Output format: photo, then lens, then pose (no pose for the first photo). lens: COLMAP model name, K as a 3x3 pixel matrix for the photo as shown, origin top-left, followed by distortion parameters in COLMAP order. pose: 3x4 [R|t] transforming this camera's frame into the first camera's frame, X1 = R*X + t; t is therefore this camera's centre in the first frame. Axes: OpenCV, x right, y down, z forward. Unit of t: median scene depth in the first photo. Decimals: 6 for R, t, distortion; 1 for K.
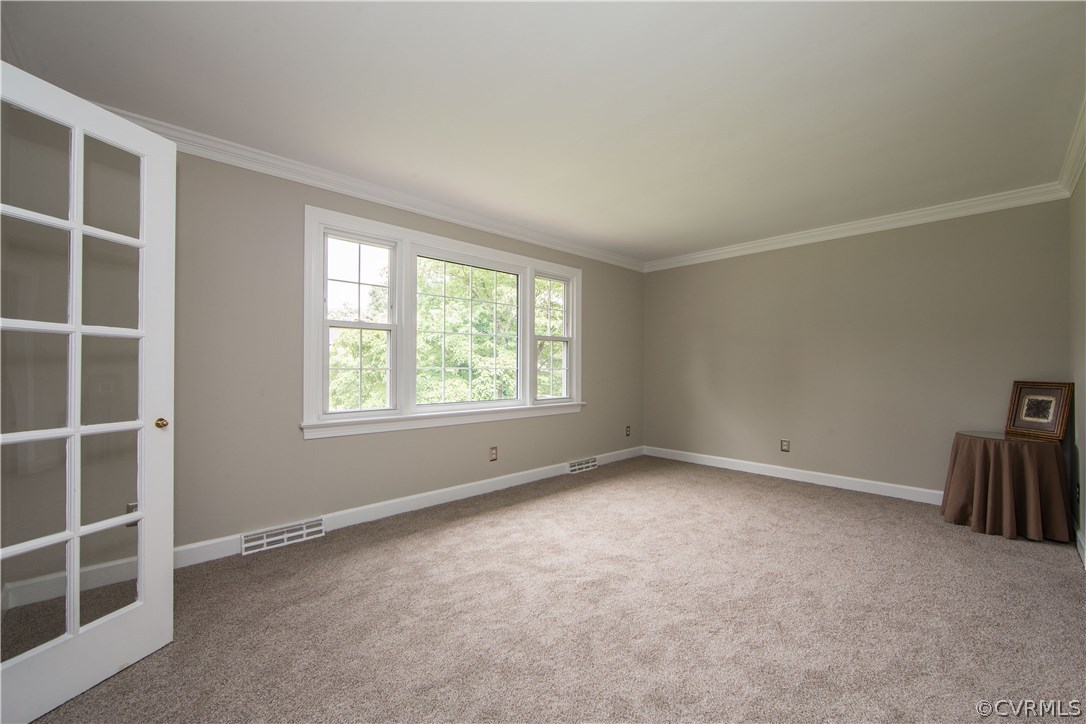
lens RADIAL K [[427.5, 0, 536.9], [0, 427.5, 366.1], [0, 0, 1]] dist [-0.001254, -0.000120]
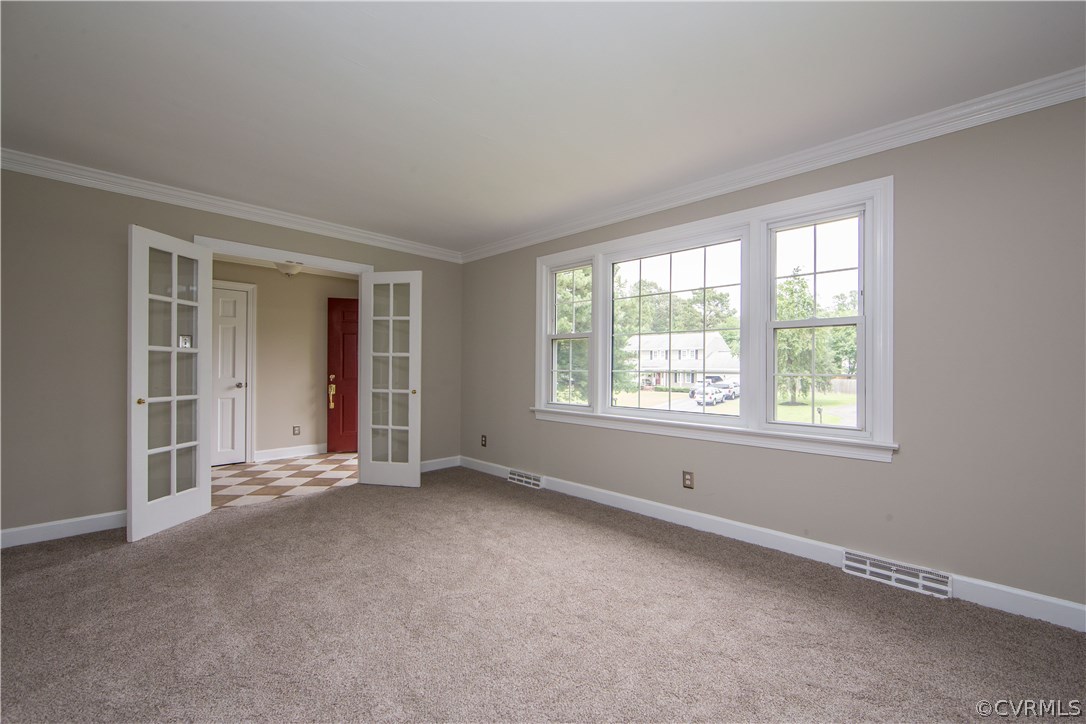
lens RADIAL K [[427.5, 0, 516.0], [0, 427.5, 373.5], [0, 0, 1]] dist [-0.001254, -0.000120]
pose [[0.042824, 0.003860, -0.999075, 0.574468], [-0.008295, 0.999959, 0.003508, 0.007132], [0.999048, 0.008137, 0.042854, 0.550166]]
